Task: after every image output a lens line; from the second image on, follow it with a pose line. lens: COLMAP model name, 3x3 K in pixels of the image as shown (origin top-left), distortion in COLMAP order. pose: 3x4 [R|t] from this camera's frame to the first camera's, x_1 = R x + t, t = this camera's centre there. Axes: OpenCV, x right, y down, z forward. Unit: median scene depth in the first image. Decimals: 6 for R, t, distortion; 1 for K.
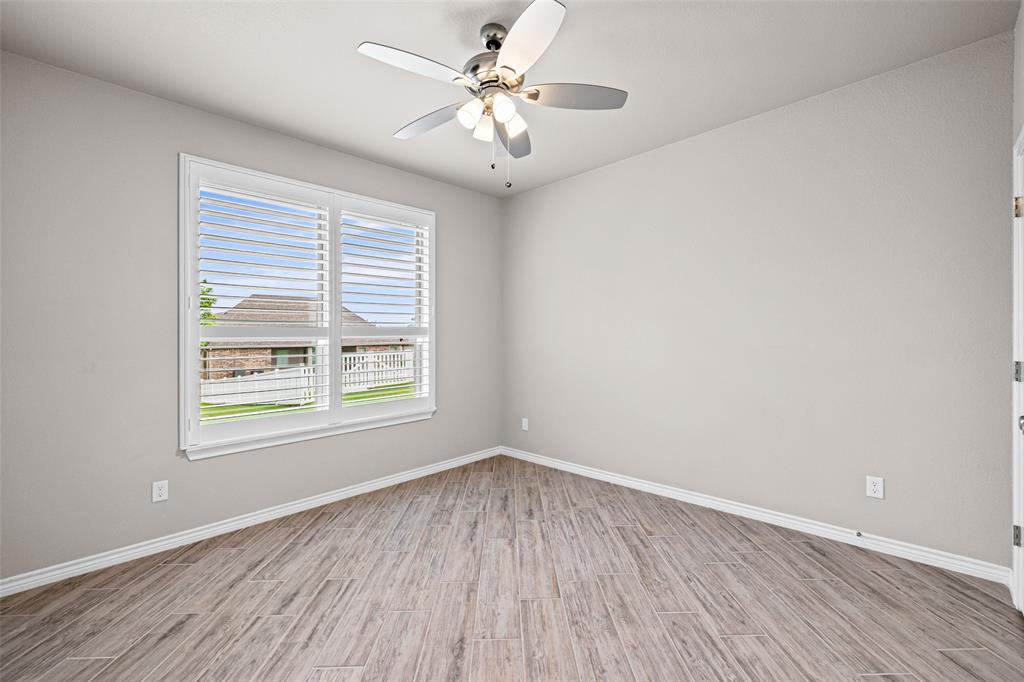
lens RADIAL K [[433.4, 0, 511.6], [0, 433.4, 337.2], [0, 0, 1]] dist [-0.000511, -0.000186]
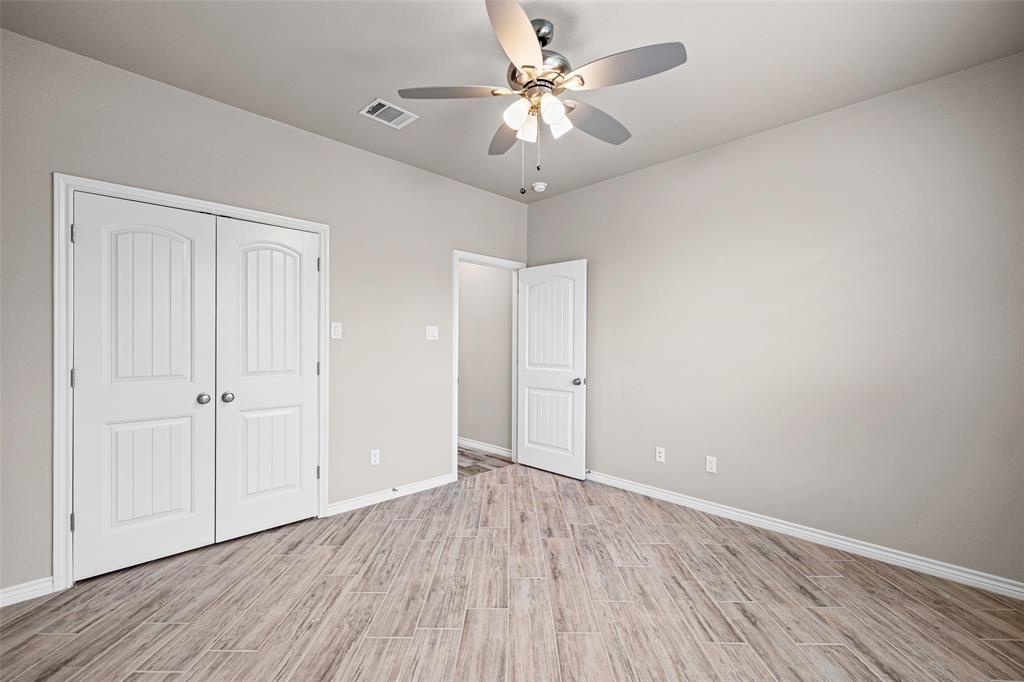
lens RADIAL K [[433.4, 0, 511.6], [0, 433.4, 337.2], [0, 0, 1]] dist [-0.000511, -0.000186]
pose [[-0.999841, 0.008473, 0.015711, -0.009414], [0.008275, 0.999886, -0.012654, -0.003272], [-0.015817, -0.012522, -0.999796, 2.040107]]
